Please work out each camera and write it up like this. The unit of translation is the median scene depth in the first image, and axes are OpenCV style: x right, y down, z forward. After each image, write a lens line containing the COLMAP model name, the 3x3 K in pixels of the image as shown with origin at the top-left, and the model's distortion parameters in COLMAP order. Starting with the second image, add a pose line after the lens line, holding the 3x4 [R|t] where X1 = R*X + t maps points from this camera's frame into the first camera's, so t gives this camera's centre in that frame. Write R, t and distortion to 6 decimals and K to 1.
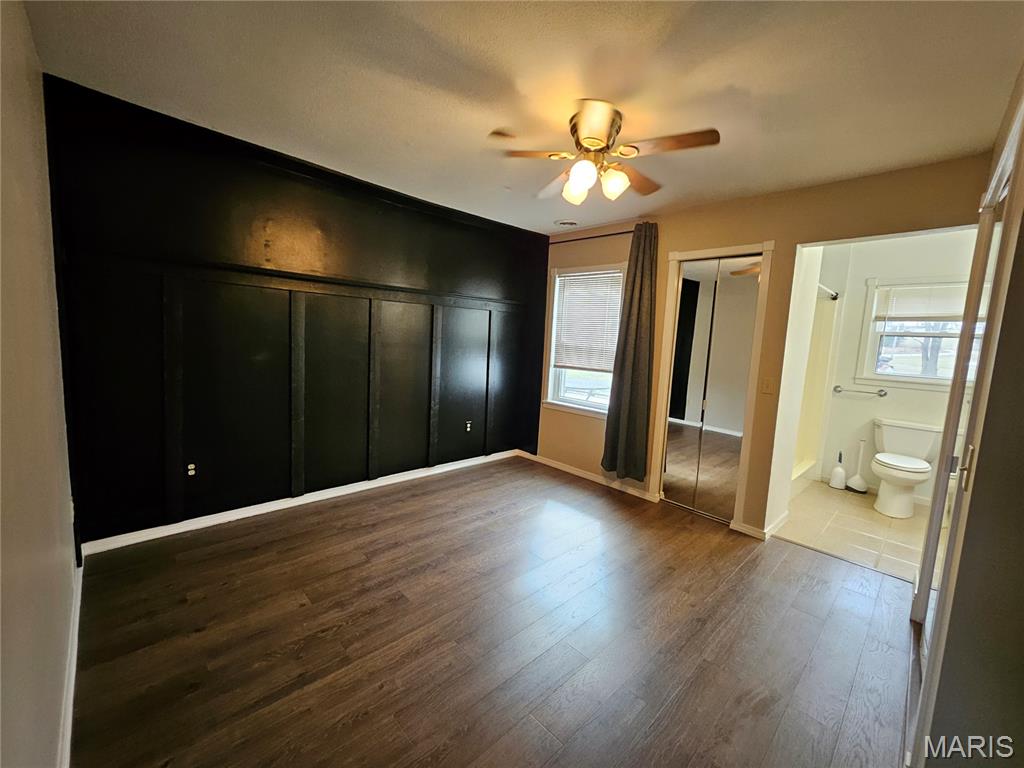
lens RADIAL K [[419.4, 0, 506.1], [0, 419.4, 382.5], [0, 0, 1]] dist [-0.001513, -0.000090]
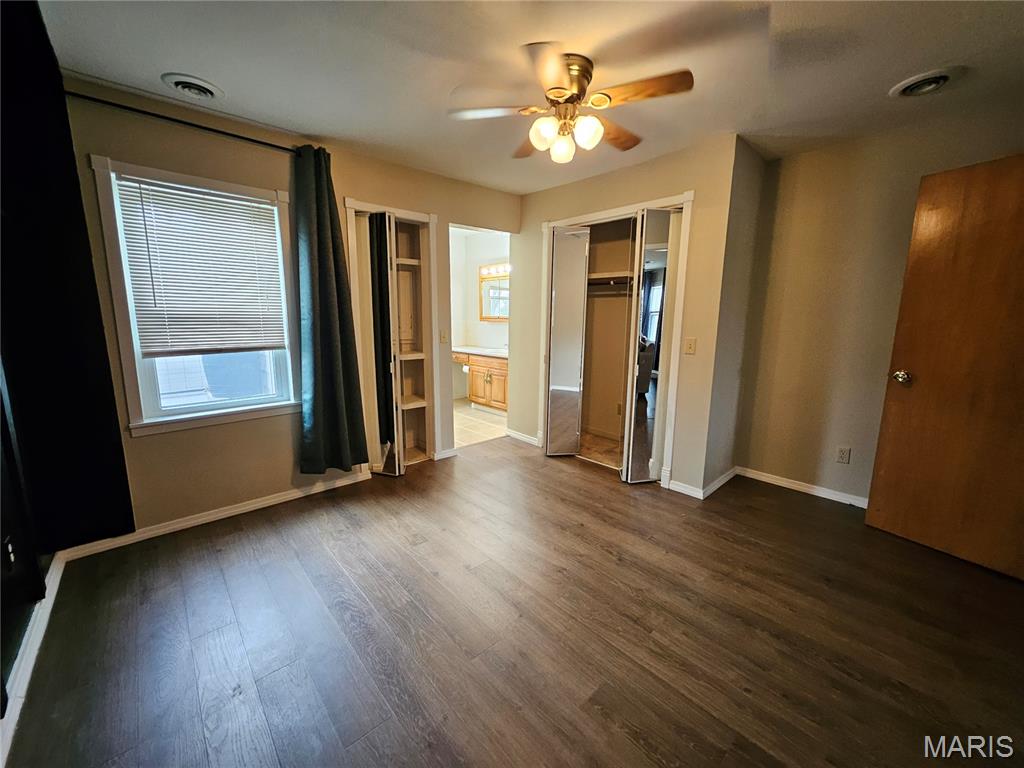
lens RADIAL K [[399.7, 0, 506.8], [0, 399.7, 381.3], [0, 0, 1]] dist [0.001348, 0.000094]
pose [[0.022838, -0.215428, 0.976253, -0.561407], [0.104713, 0.971652, 0.211964, -0.097516], [-0.994240, 0.097385, 0.044748, 0.779107]]
